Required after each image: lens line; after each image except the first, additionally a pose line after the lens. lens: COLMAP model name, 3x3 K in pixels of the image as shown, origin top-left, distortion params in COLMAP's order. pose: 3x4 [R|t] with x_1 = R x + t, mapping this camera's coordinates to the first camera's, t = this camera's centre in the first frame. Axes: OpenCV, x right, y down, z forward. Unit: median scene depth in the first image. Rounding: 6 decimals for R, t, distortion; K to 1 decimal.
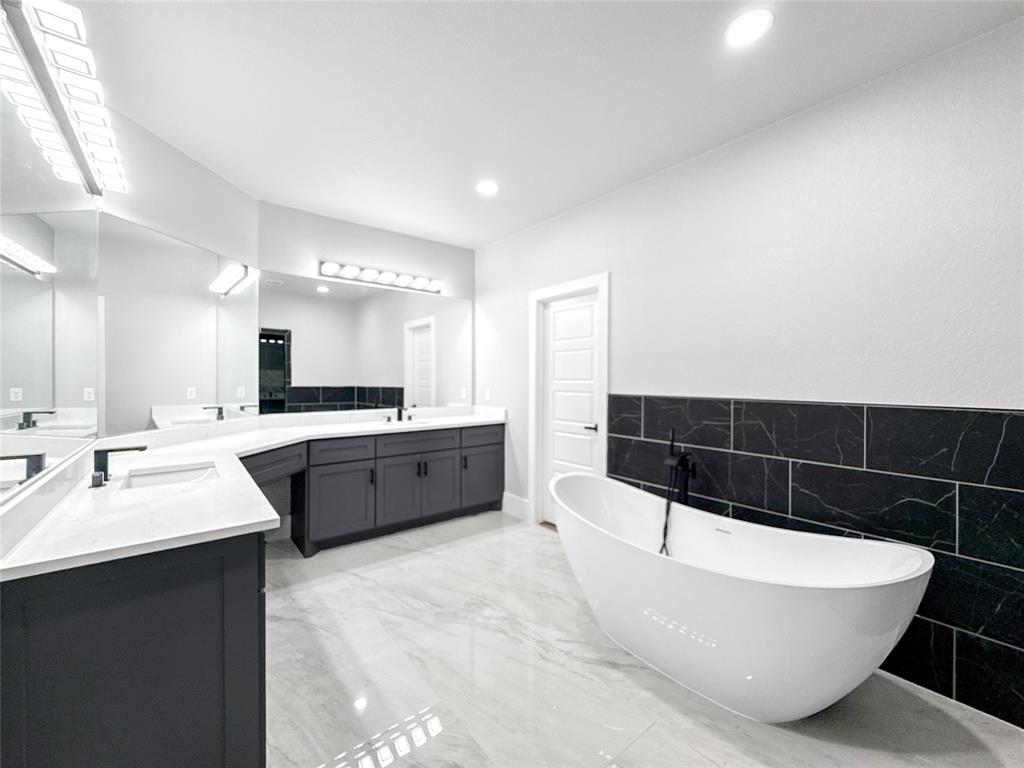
lens RADIAL K [[418.2, 0, 516.7], [0, 418.2, 364.6], [0, 0, 1]] dist [0.000035, 0.000002]
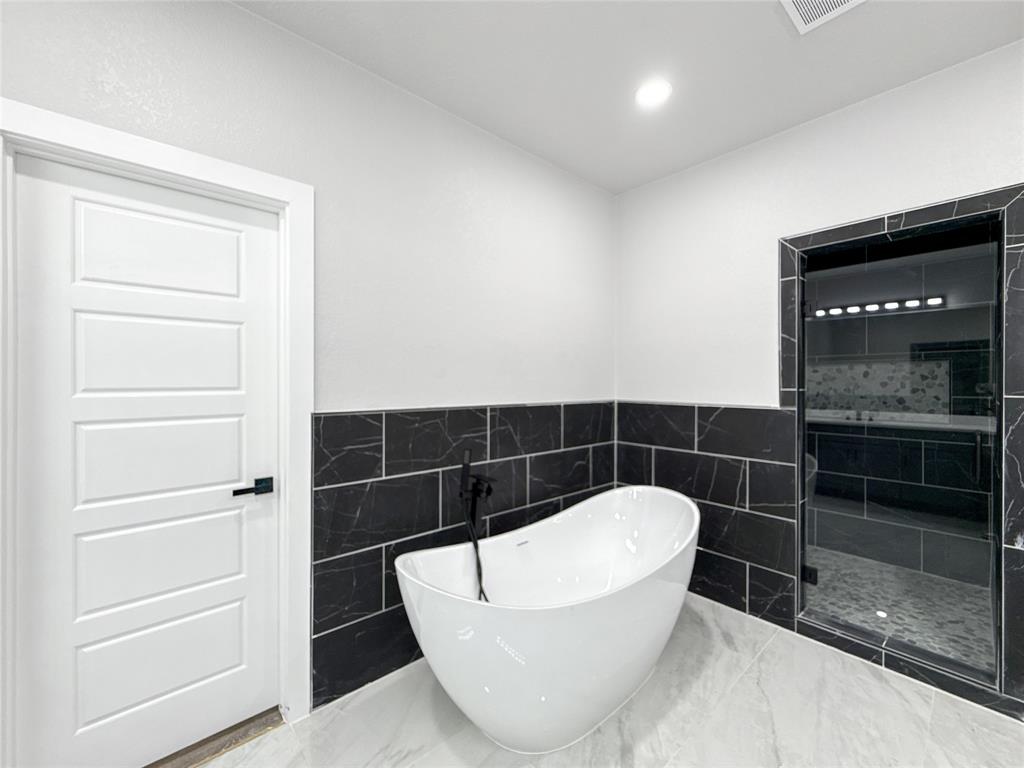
lens RADIAL K [[415.6, 0, 514.0], [0, 415.6, 375.7], [0, 0, 1]] dist [0.000551, 0.000119]
pose [[-0.046335, 0.002344, 0.998923, -0.421694], [-0.040988, 0.999151, -0.004246, 0.015275], [-0.998085, -0.041140, -0.046200, 0.983883]]
